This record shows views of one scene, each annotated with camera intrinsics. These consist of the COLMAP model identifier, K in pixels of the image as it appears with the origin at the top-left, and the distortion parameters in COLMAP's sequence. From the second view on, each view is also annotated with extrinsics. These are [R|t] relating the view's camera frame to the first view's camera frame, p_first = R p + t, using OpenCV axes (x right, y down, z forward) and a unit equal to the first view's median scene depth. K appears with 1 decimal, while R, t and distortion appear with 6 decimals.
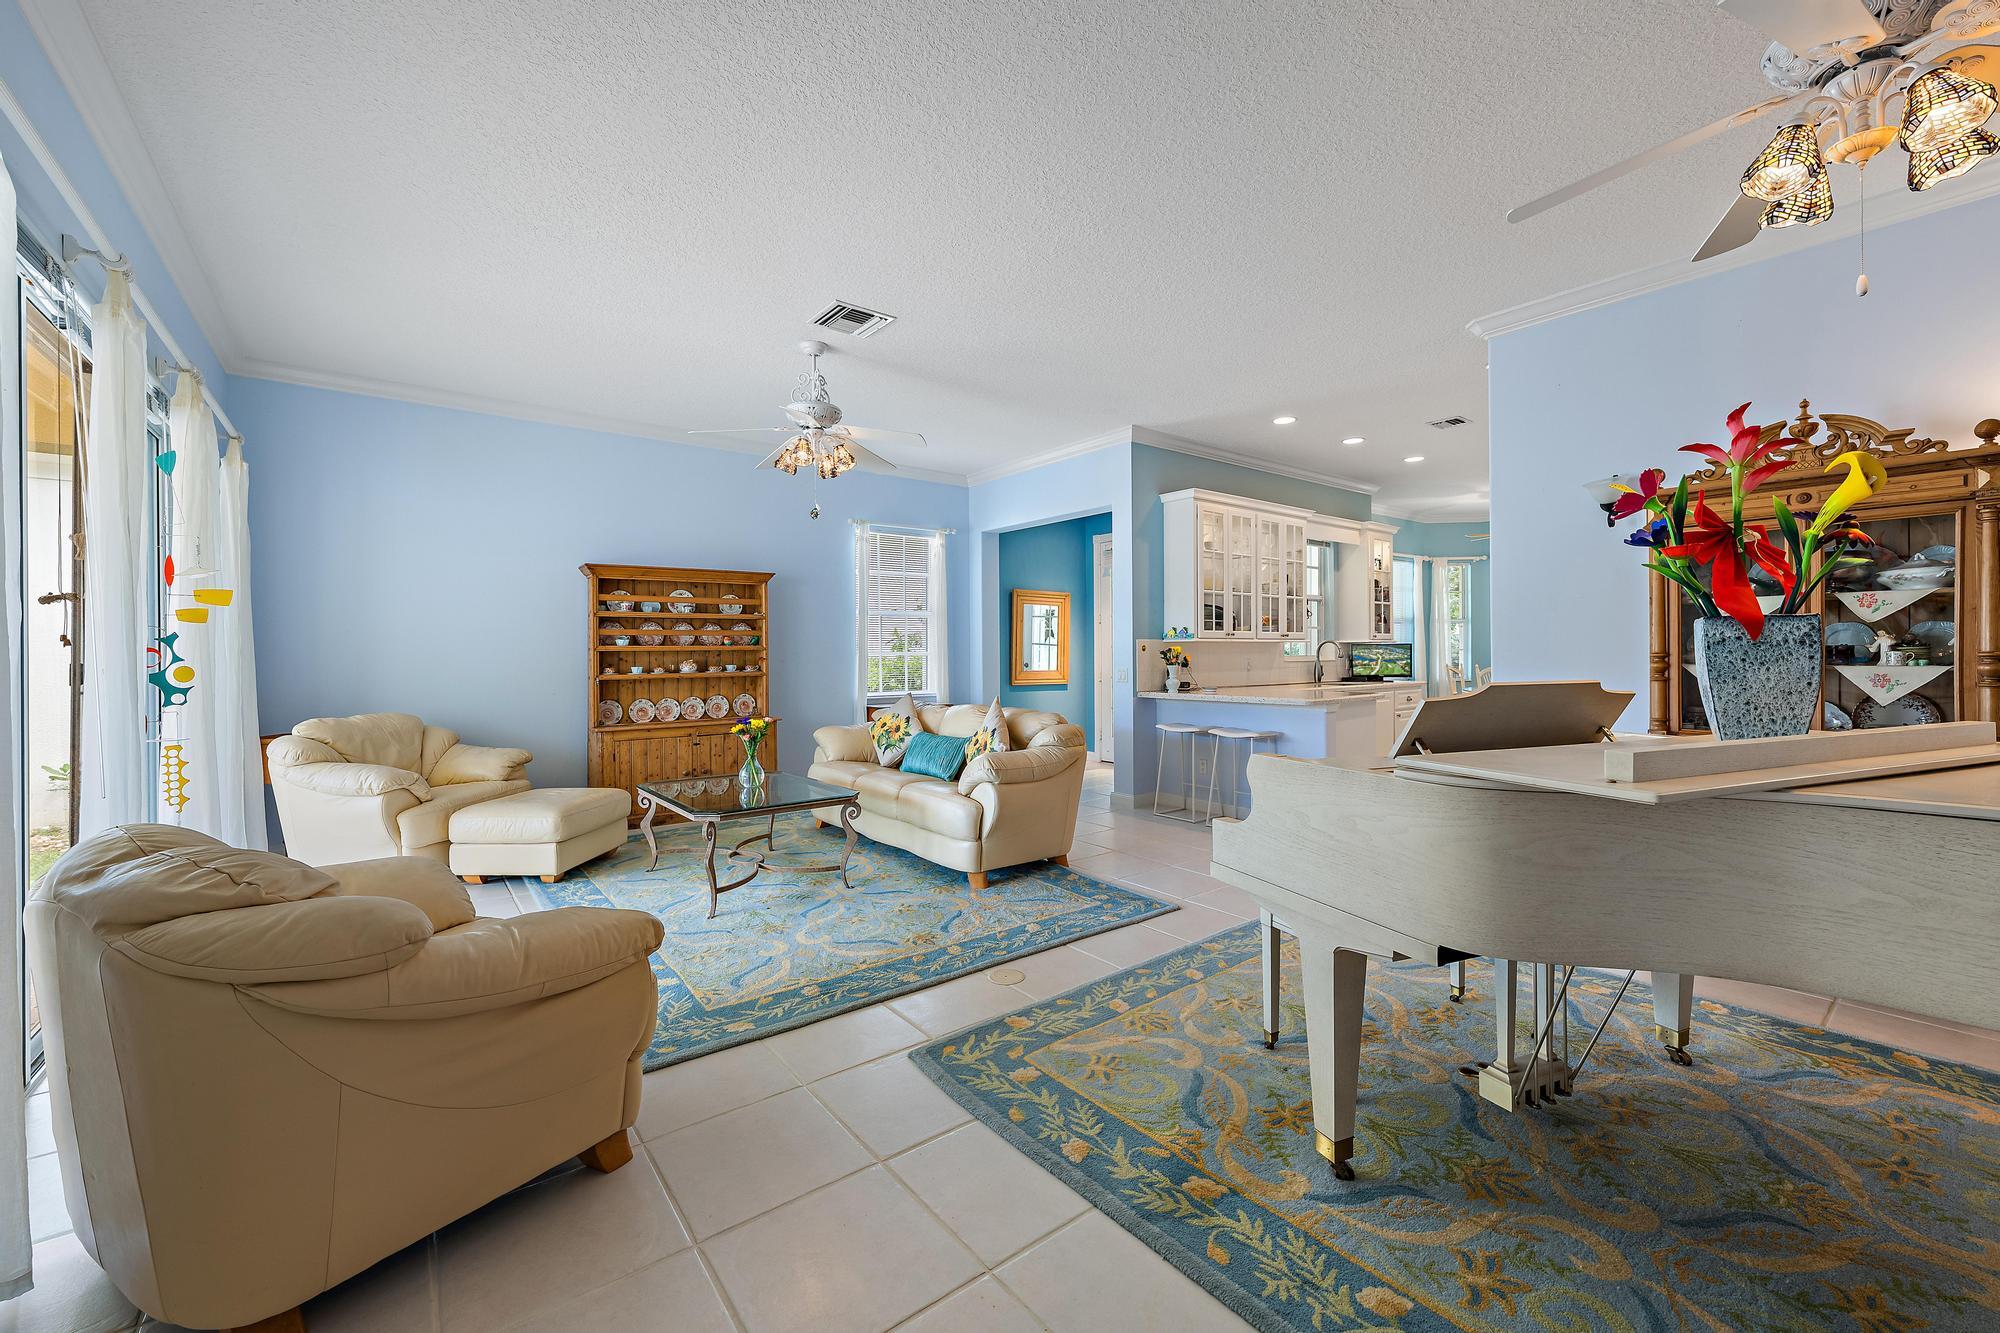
lens RADIAL K [[787.3, 0, 1003.7], [0, 787.3, 652.0], [0, 0, 1]] dist [0.000545, -0.000181]
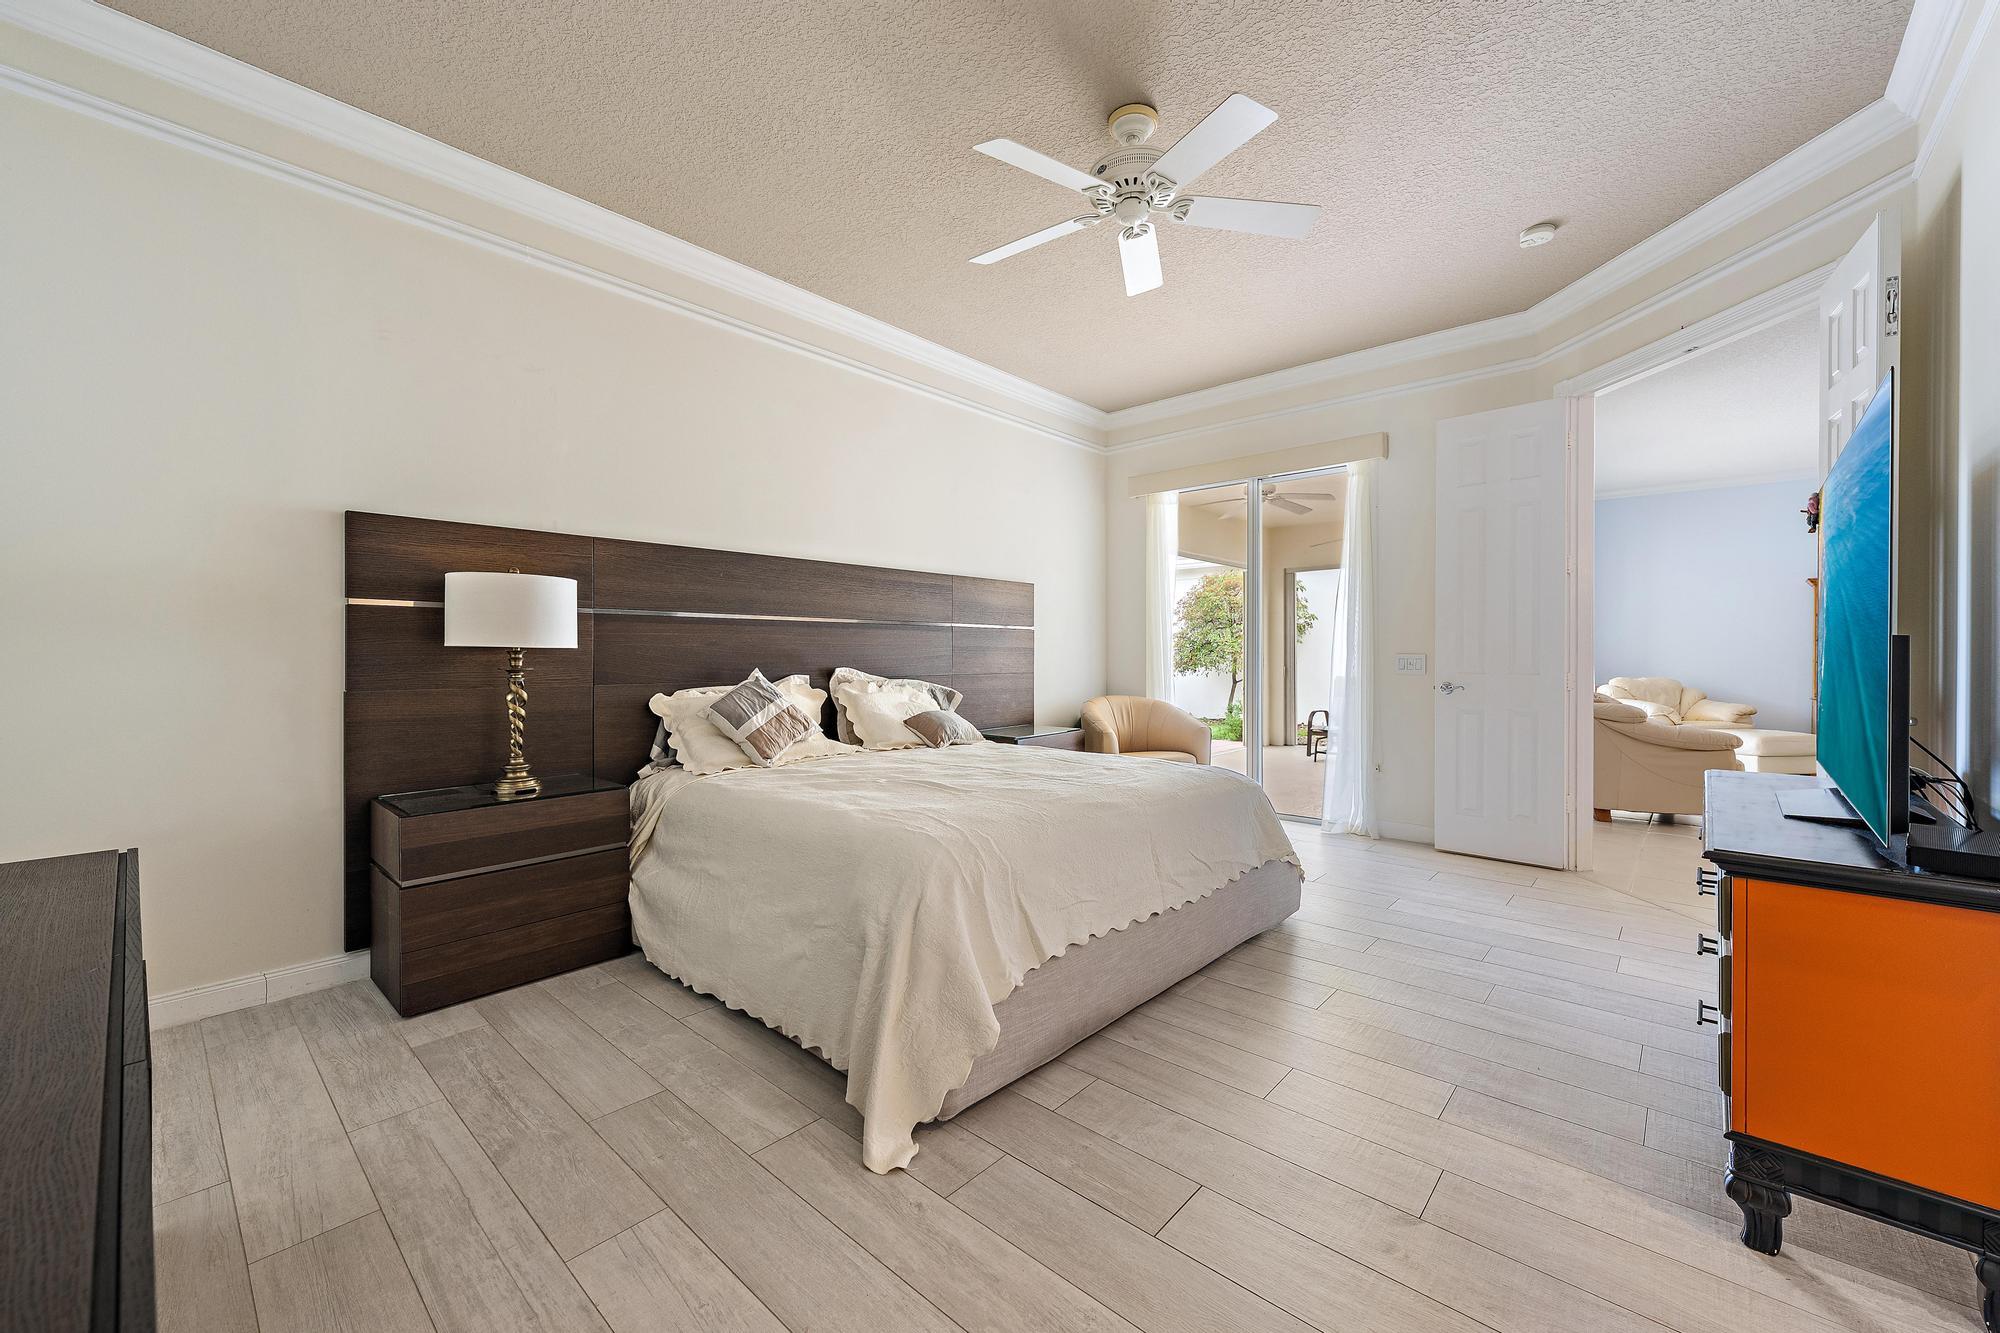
lens RADIAL K [[787.3, 0, 1003.7], [0, 787.3, 652.0], [0, 0, 1]] dist [0.000545, -0.000181]
pose [[0.184267, 0.005222, -0.982862, 1.200756], [-0.003702, 0.999982, 0.004619, 0.028017], [0.982869, 0.002787, 0.184283, -1.361704]]
